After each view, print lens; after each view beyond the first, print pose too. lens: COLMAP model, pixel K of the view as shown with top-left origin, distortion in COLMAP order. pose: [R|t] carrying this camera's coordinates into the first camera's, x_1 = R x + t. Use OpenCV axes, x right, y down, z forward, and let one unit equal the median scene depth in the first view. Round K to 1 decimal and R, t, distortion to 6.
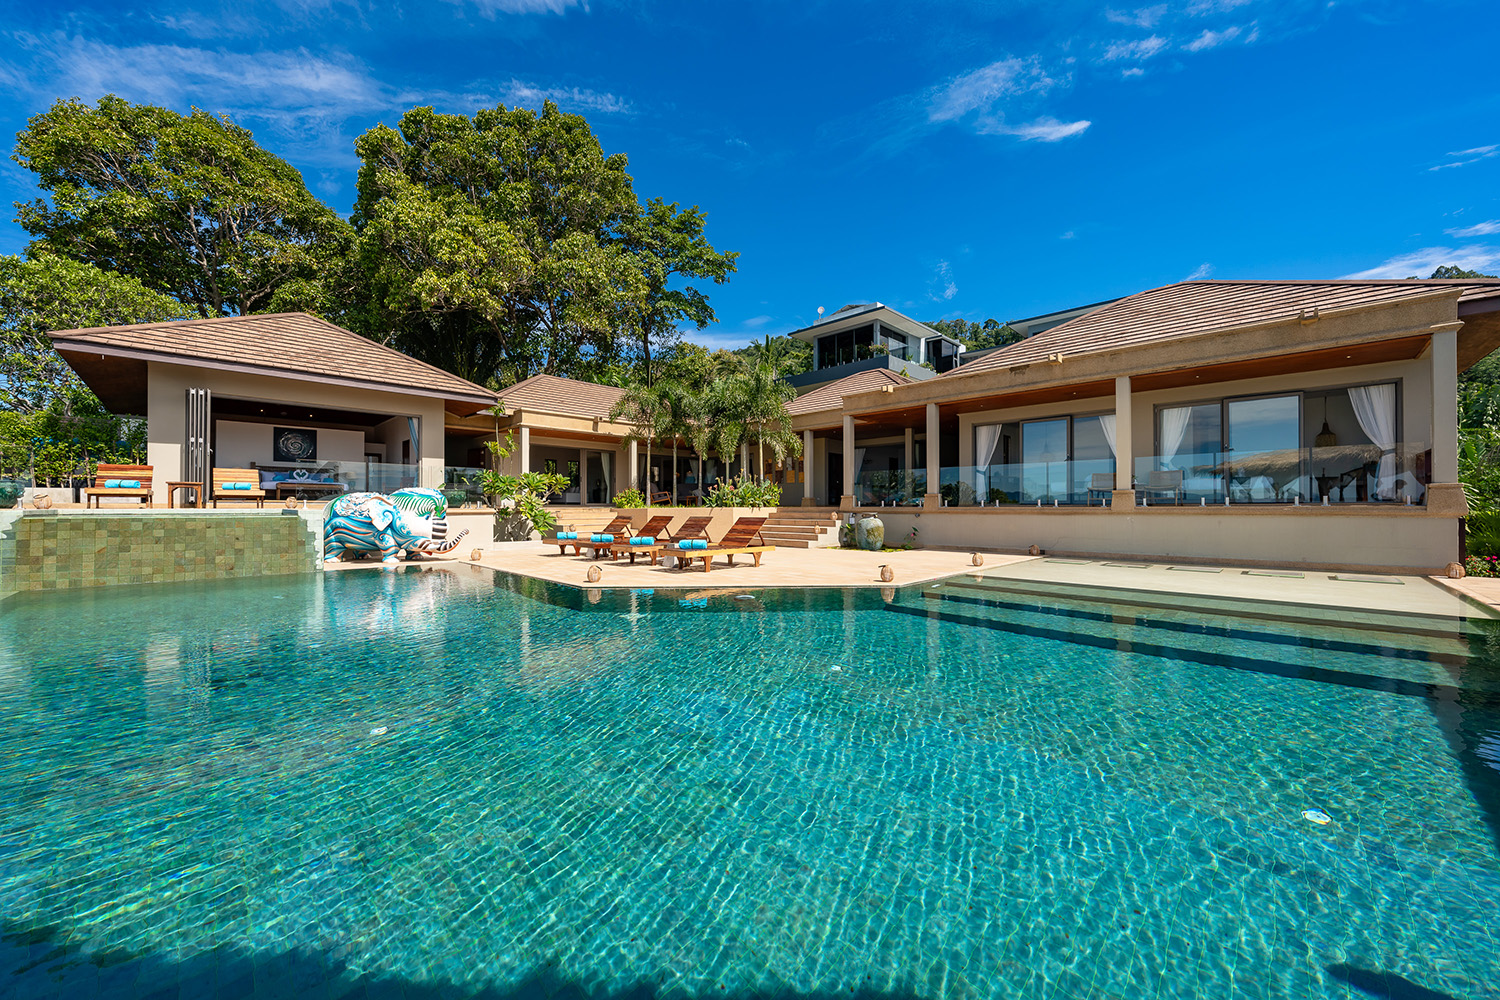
lens RADIAL K [[563.0, 0, 744.7], [0, 563.0, 525.4], [0, 0, 1]] dist [-0.003599, 0.000057]
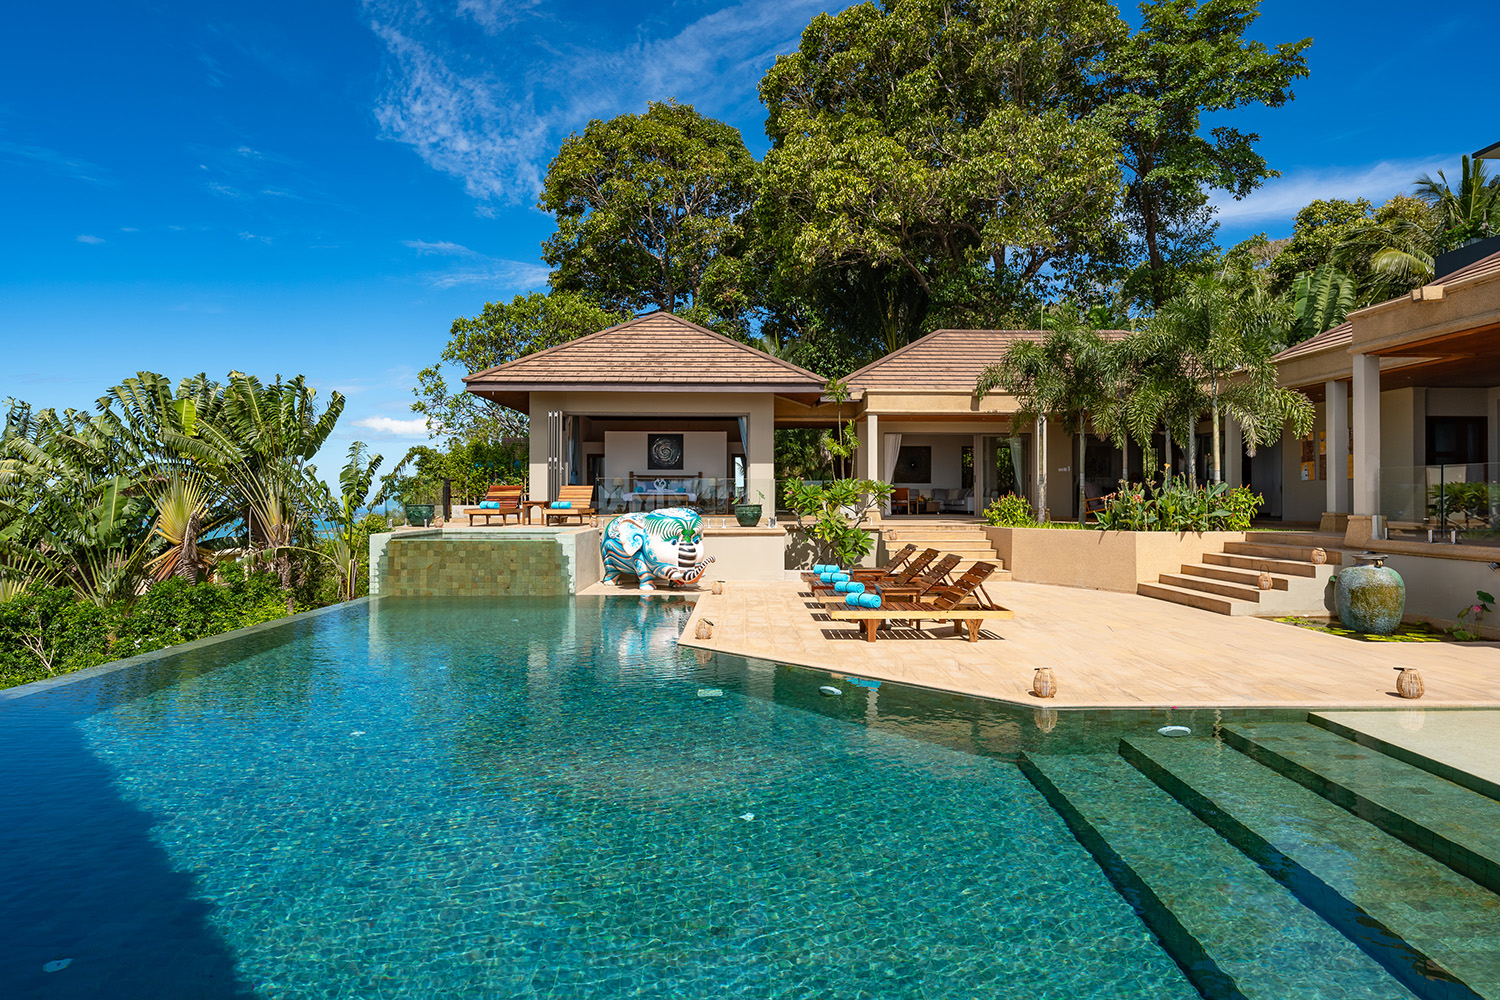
lens RADIAL K [[891.6, 0, 753.5], [0, 891.6, 495.9], [0, 0, 1]] dist [0.023663, 0.001995]
pose [[0.700011, -0.000546, -0.714131, 0.383342], [-0.020245, 0.999583, -0.020609, -0.043689], [0.713845, 0.028884, 0.699708, 0.071586]]
